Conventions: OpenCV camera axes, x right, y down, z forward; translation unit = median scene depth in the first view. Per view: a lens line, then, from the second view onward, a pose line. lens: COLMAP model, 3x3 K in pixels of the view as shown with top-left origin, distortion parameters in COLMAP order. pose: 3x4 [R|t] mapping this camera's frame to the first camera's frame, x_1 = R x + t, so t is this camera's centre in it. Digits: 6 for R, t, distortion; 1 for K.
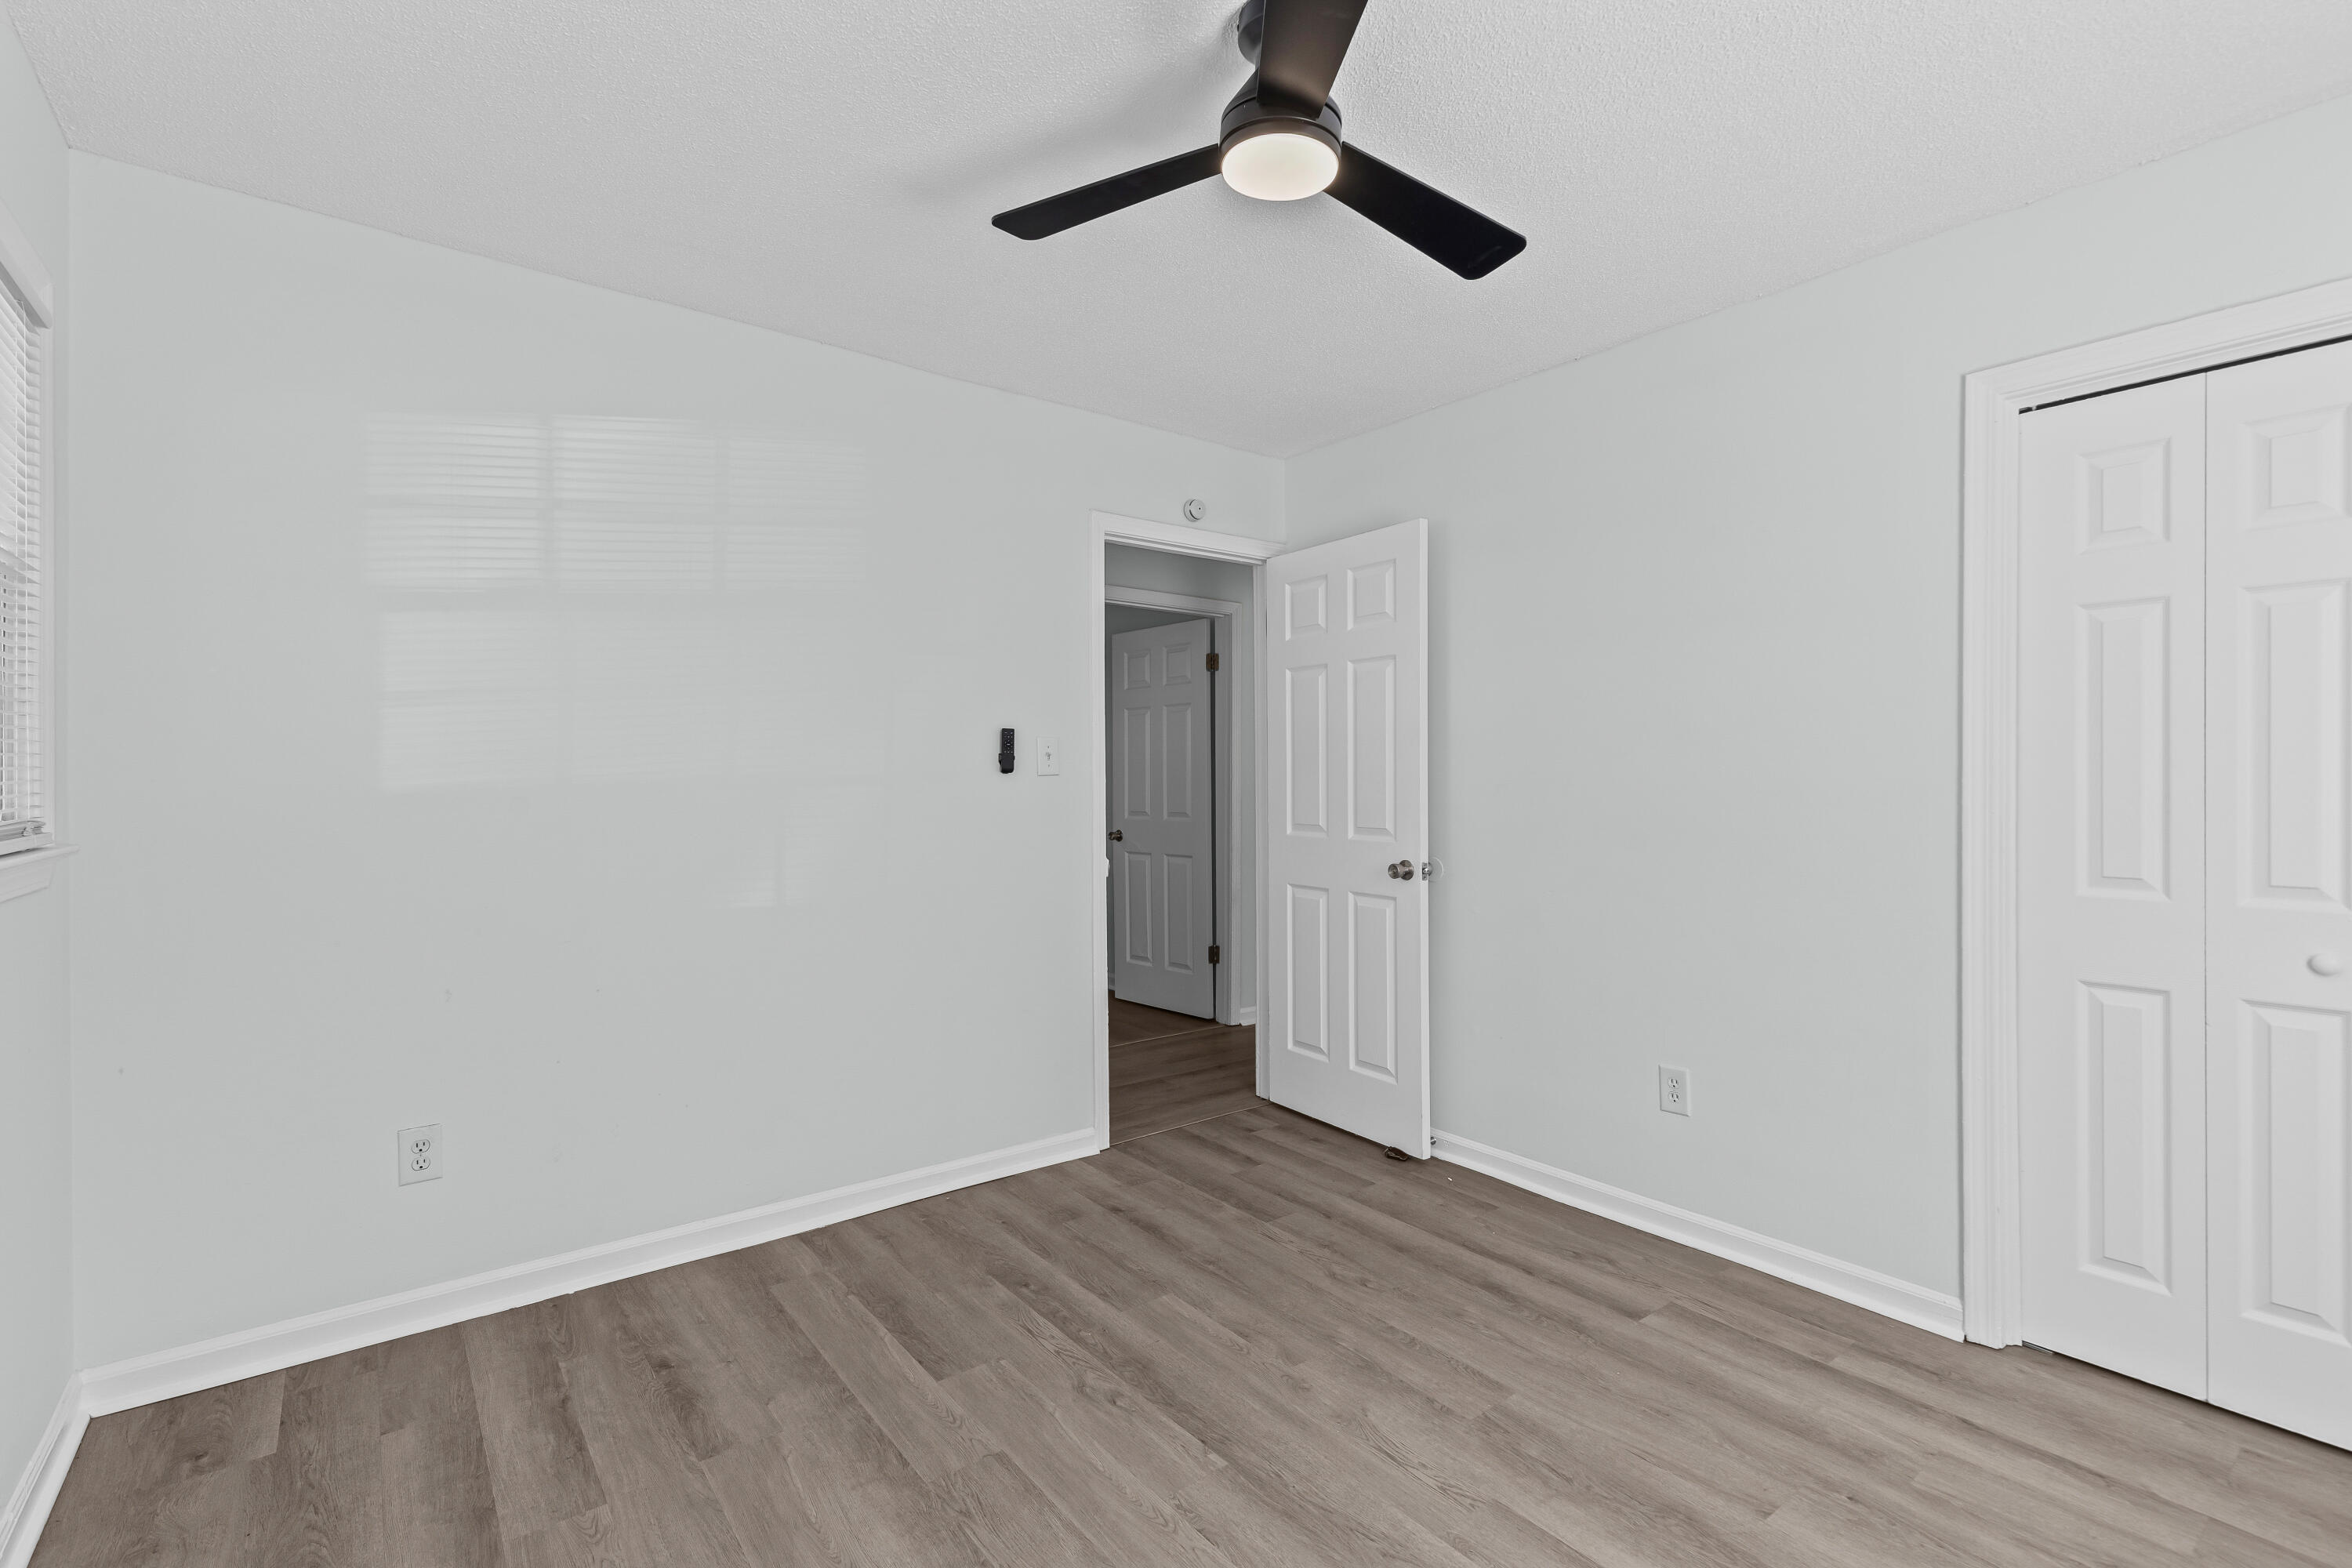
lens RADIAL K [[1064.9, 0, 1174.5], [0, 1064.9, 787.6], [0, 0, 1]] dist [-0.001734, -0.000209]
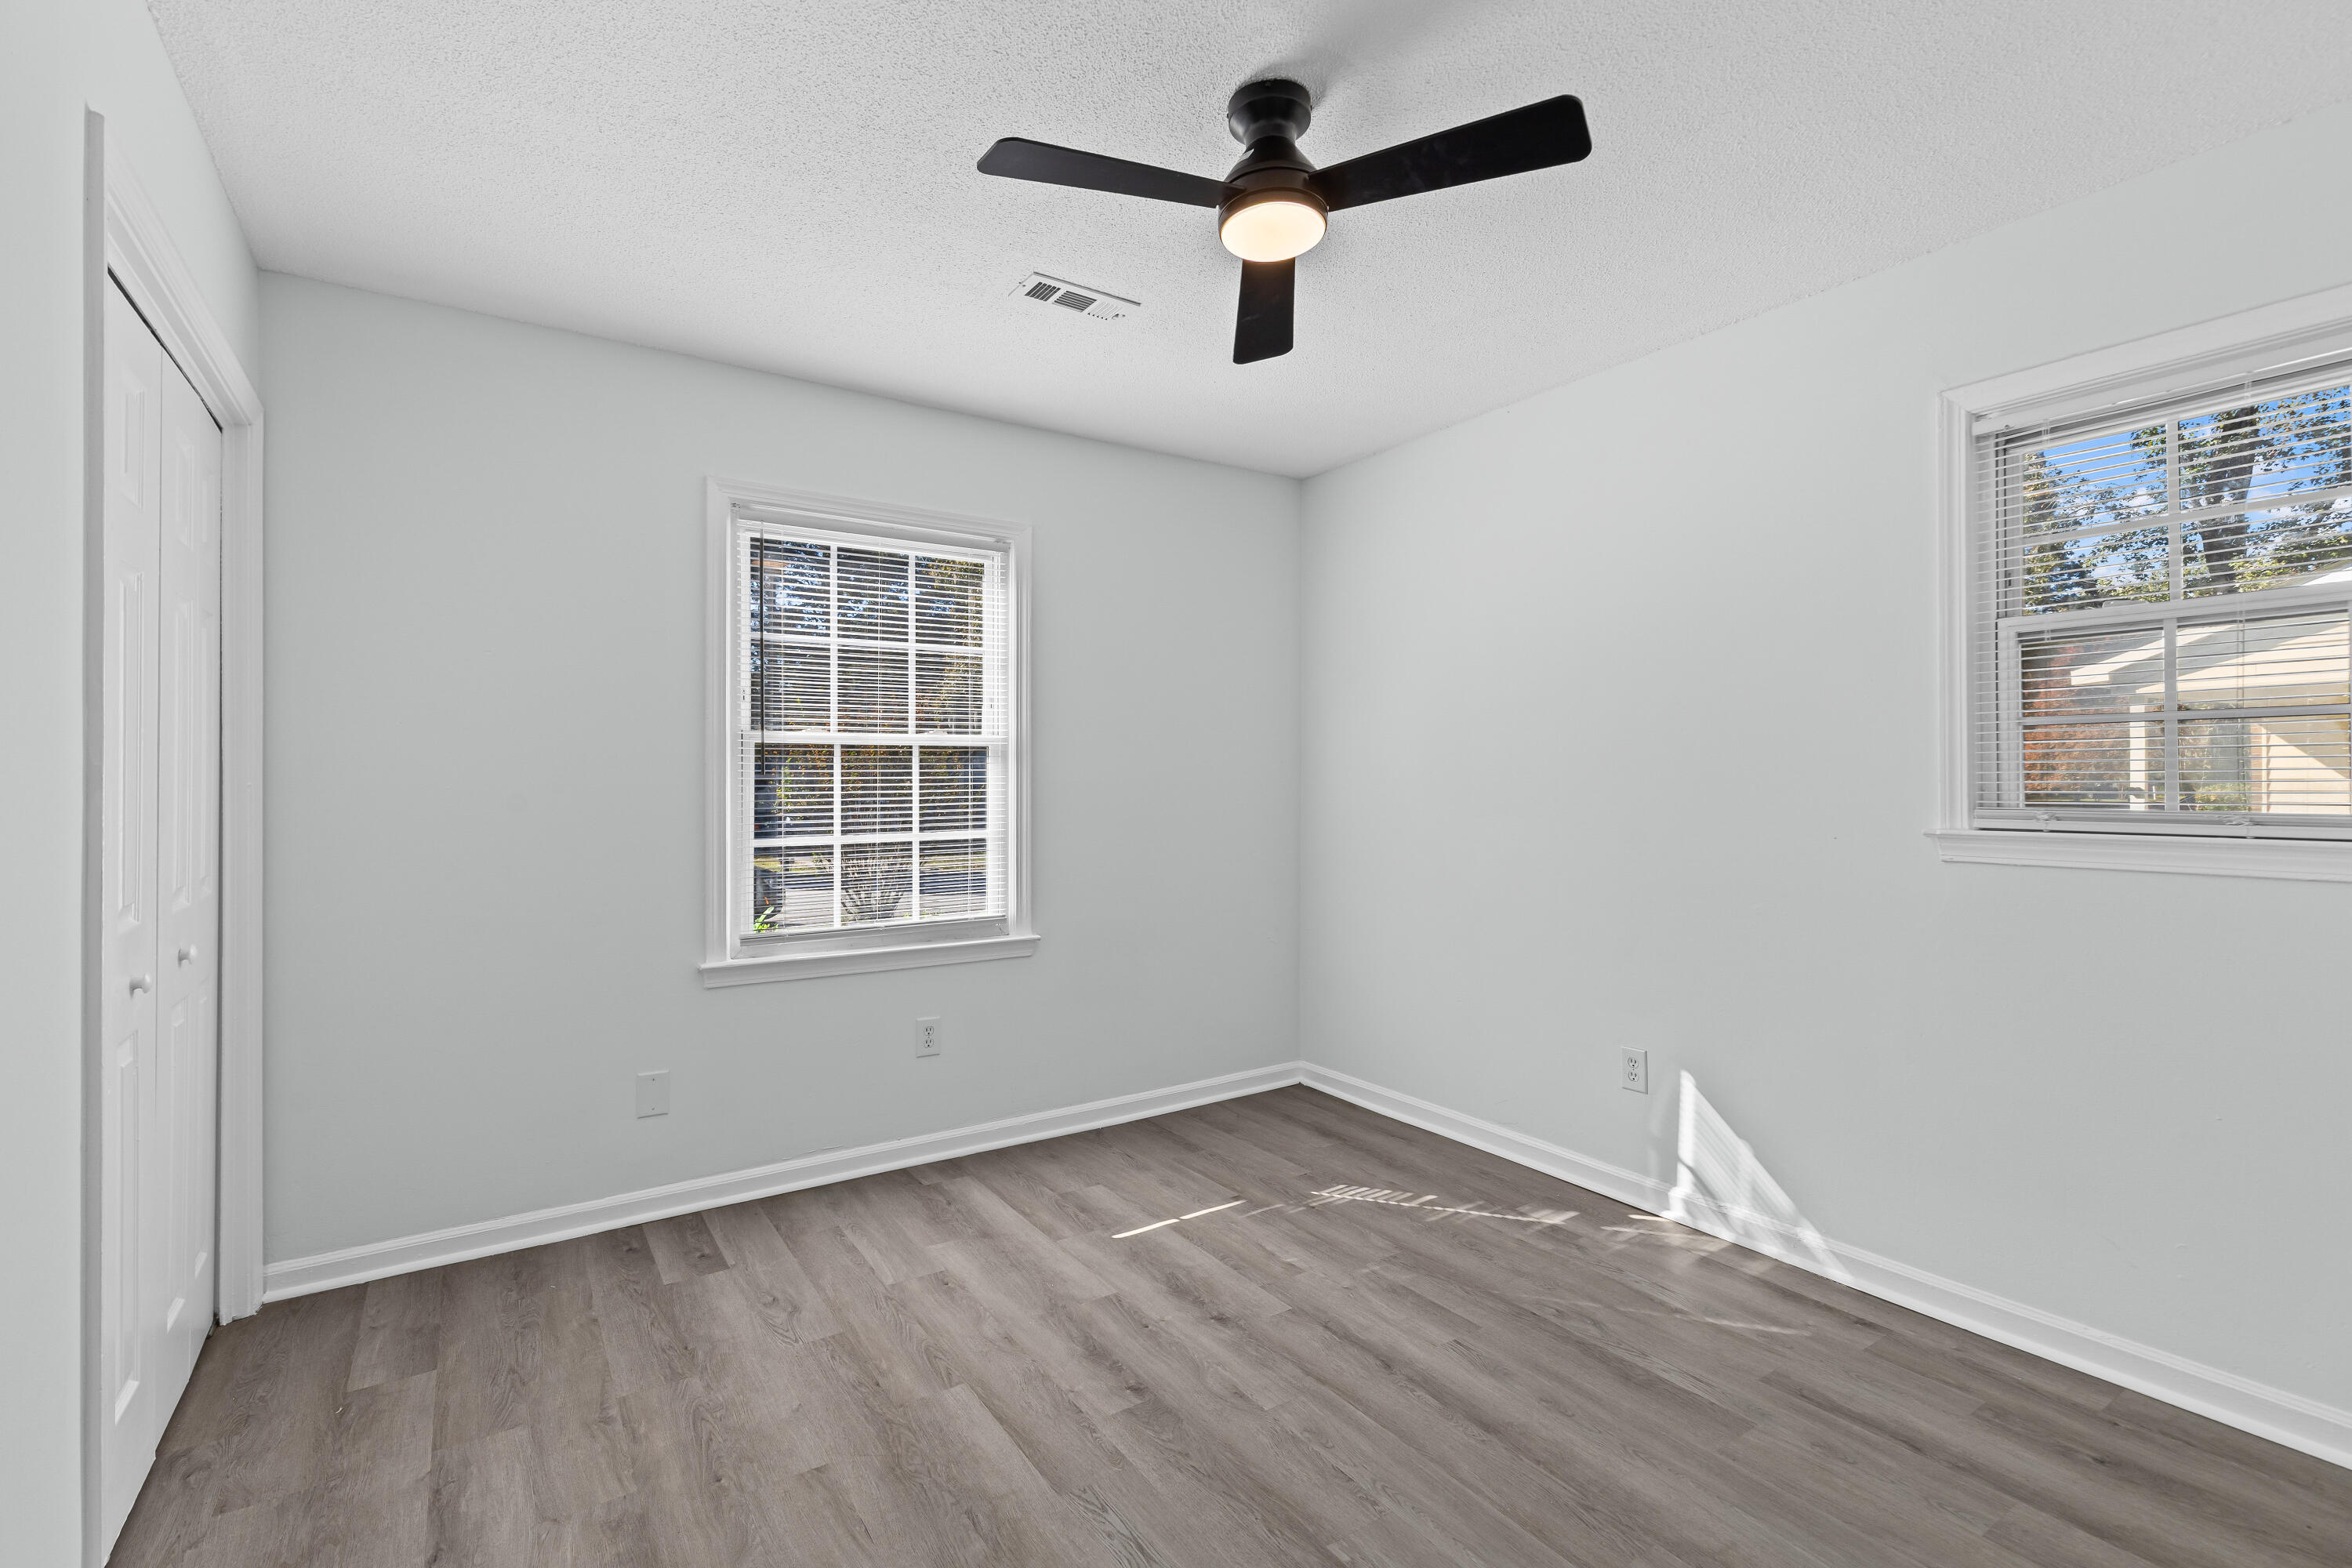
lens RADIAL K [[1064.9, 0, 1178.6], [0, 1064.9, 775.0], [0, 0, 1]] dist [-0.001734, -0.000209]
pose [[-0.997814, 0.008425, 0.065546, 0.114847], [0.008164, 0.999958, -0.004250, -0.008635], [-0.065579, -0.003706, -0.997841, 1.983134]]
